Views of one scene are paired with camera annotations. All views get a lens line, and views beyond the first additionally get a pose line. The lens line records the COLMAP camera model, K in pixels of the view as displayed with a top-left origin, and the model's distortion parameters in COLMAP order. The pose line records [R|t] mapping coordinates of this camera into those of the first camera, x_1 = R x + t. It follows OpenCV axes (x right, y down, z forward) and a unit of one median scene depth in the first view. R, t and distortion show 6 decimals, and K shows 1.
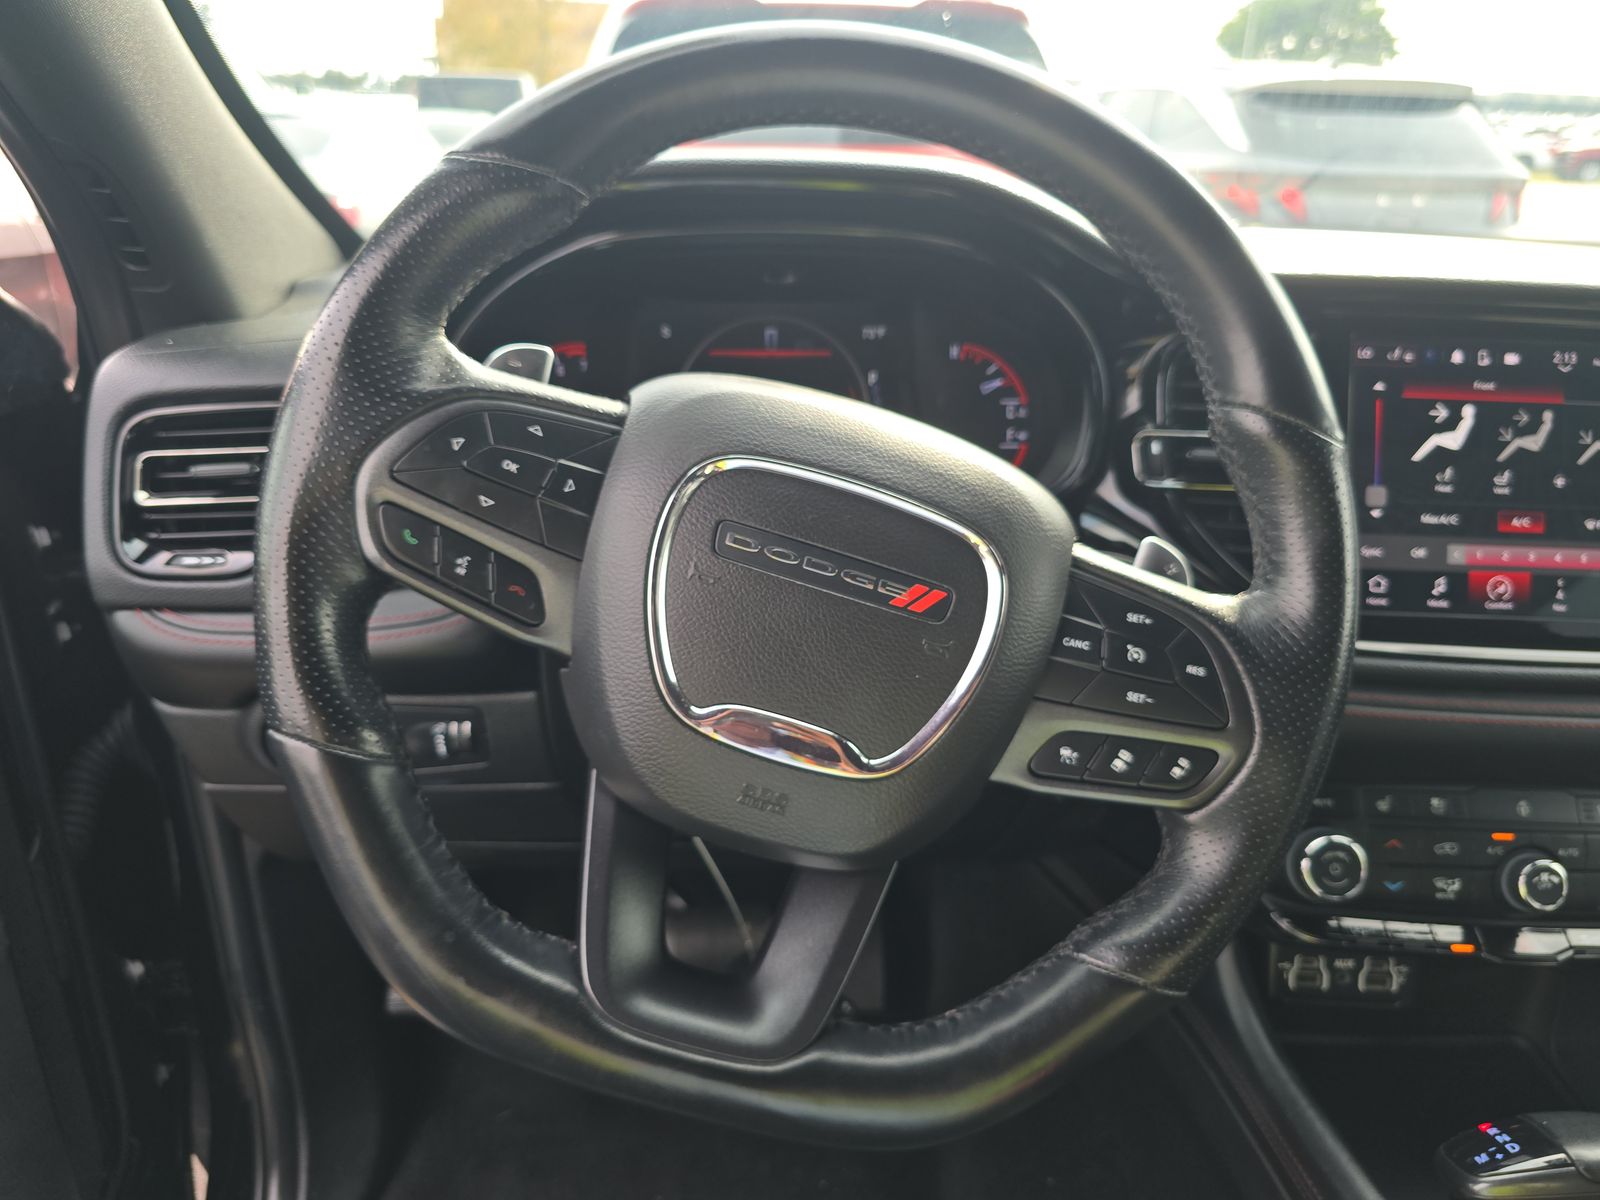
lens RADIAL K [[1090.3, 0, 800.0], [0, 1090.3, 600.0], [0, 0, 1]] dist [0.006268, 0.002746]
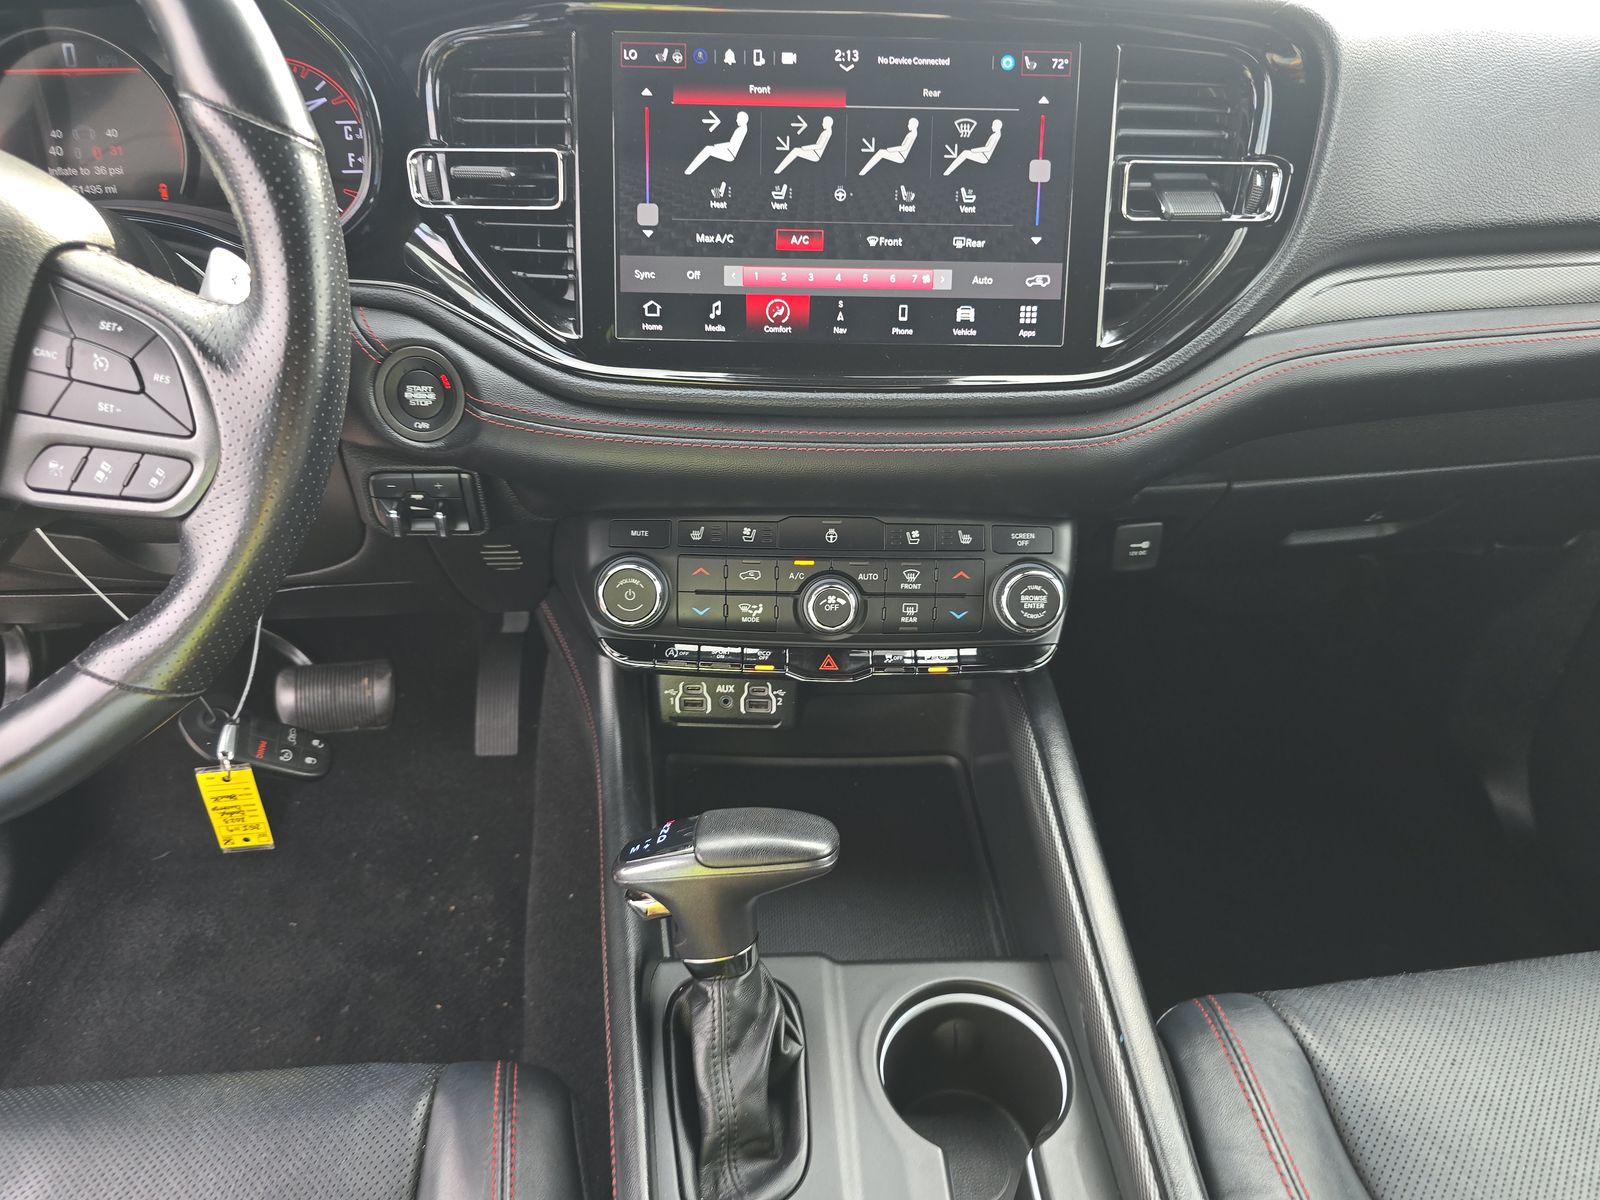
lens RADIAL K [[1090.3, 0, 800.0], [0, 1090.3, 600.0], [0, 0, 1]] dist [0.006268, 0.002746]
pose [[0.999612, -0.011954, -0.025142, 0.678687], [0.016645, 0.980549, 0.195569, 0.052237], [0.022315, -0.195911, 0.980368, -0.007745]]
